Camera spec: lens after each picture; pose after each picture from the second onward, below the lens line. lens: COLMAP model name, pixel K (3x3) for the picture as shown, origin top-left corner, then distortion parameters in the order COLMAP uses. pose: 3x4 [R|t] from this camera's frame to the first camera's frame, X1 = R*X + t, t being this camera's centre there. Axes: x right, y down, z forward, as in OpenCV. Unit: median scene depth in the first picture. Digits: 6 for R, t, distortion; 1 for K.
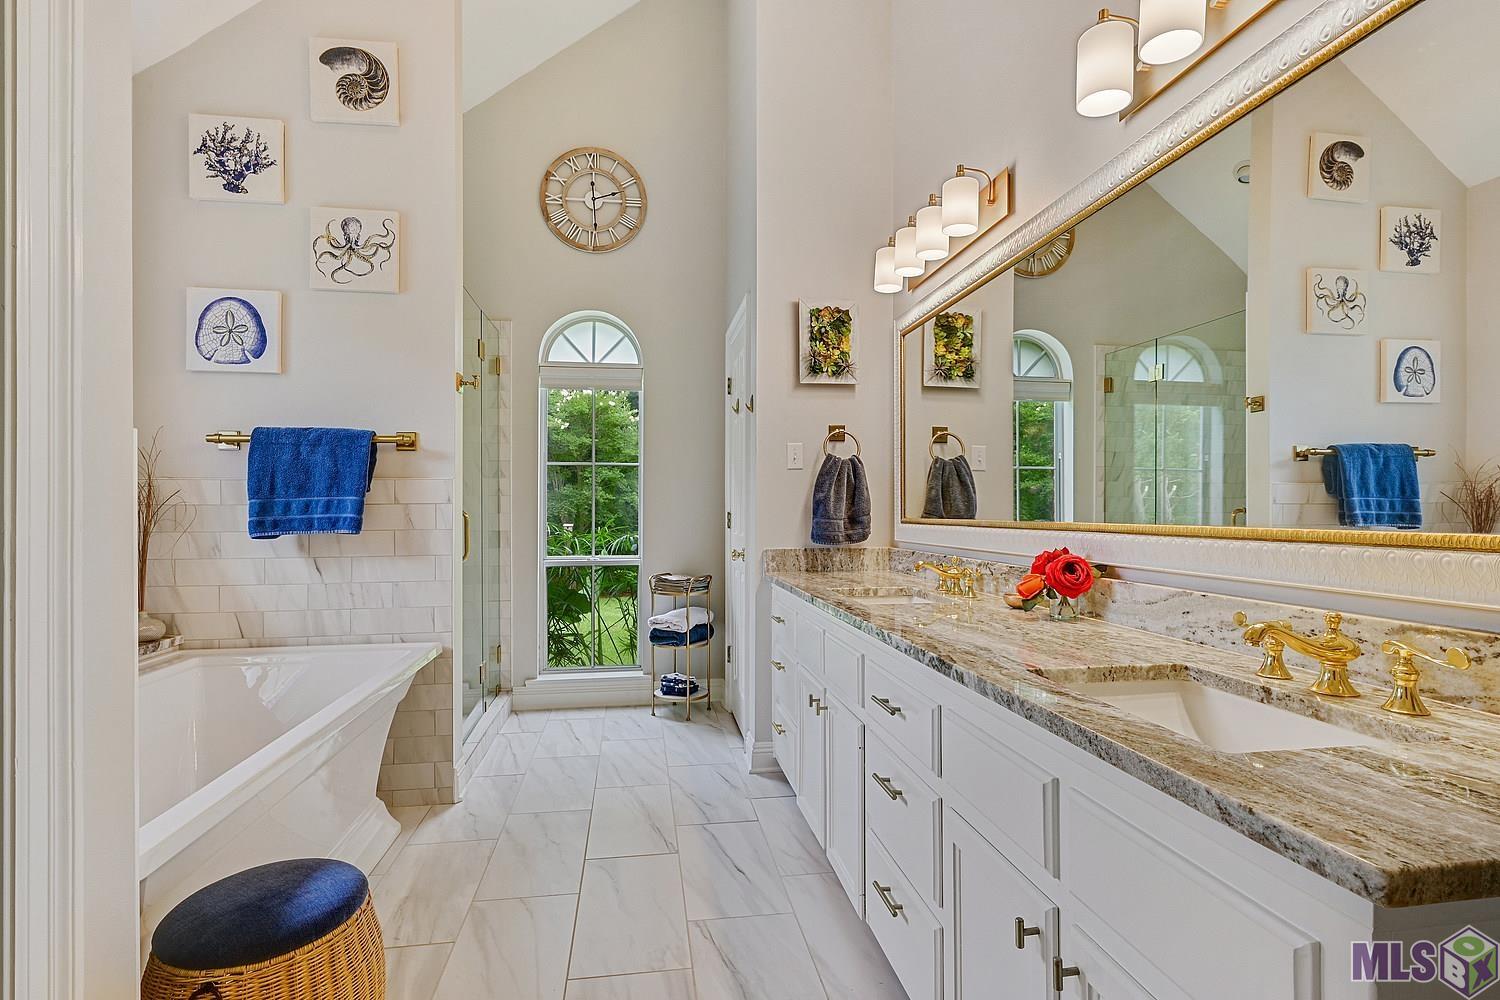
lens RADIAL K [[728.5, 0, 749.9], [0, 728.5, 505.2], [0, 0, 1]] dist [0.000490, 0.000001]
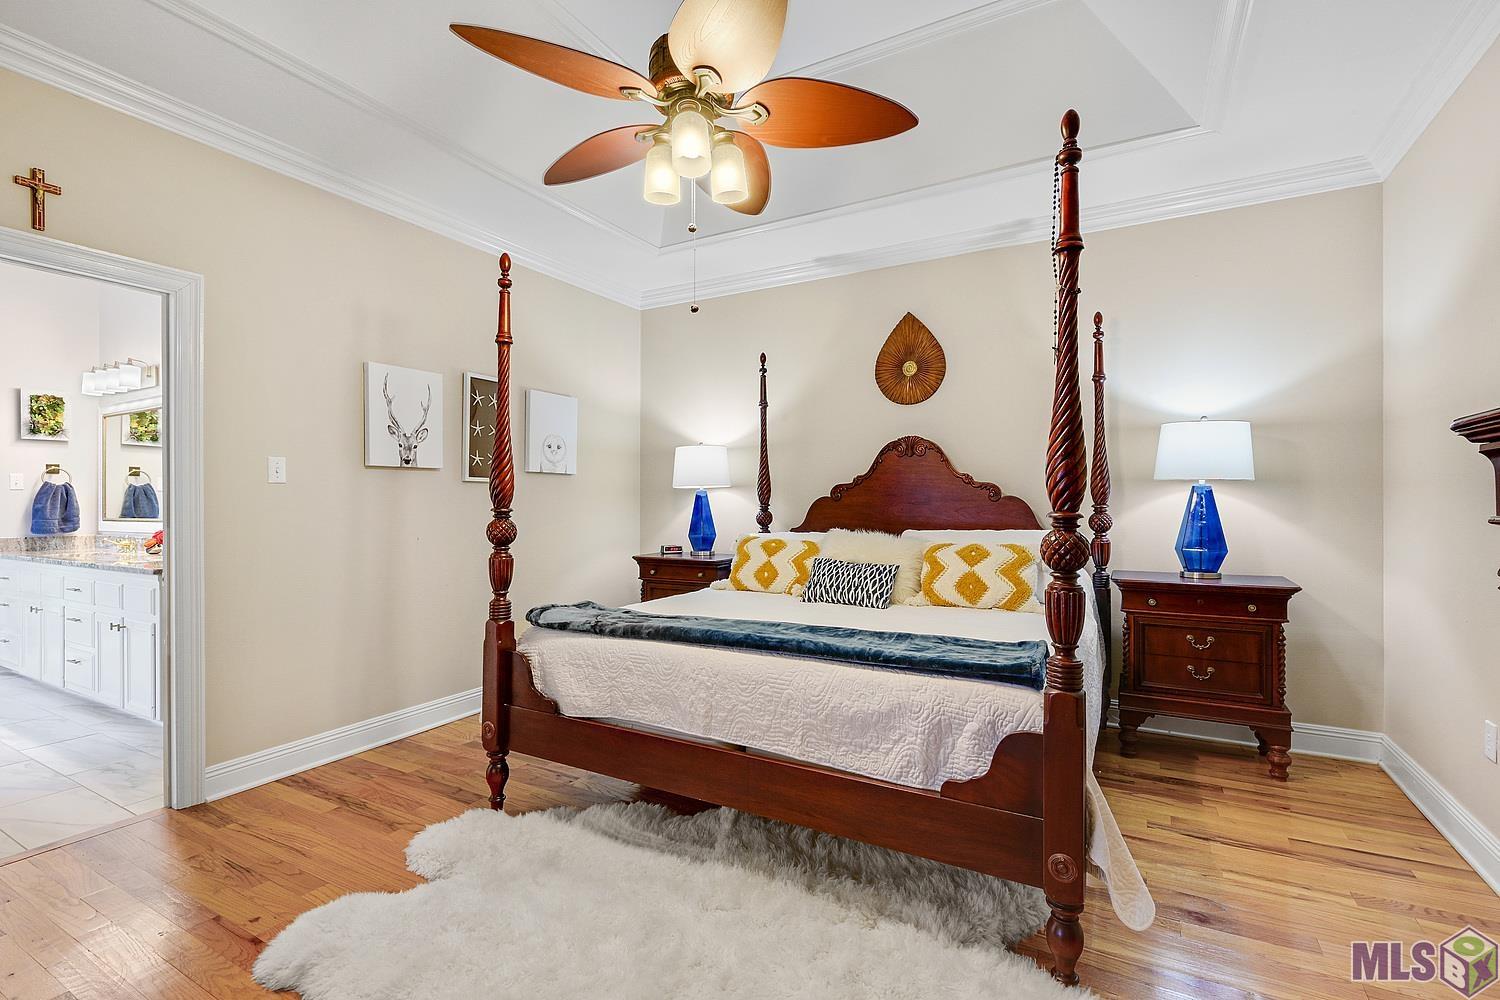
lens RADIAL K [[690.5, 0, 749.0], [0, 690.5, 500.8], [0, 0, 1]] dist [0.001373, 0.000648]
pose [[0.625064, 0.001858, 0.780571, -0.126618], [-0.002175, 0.999997, -0.000639, -0.027203], [-0.780571, -0.001298, 0.625066, -1.292806]]
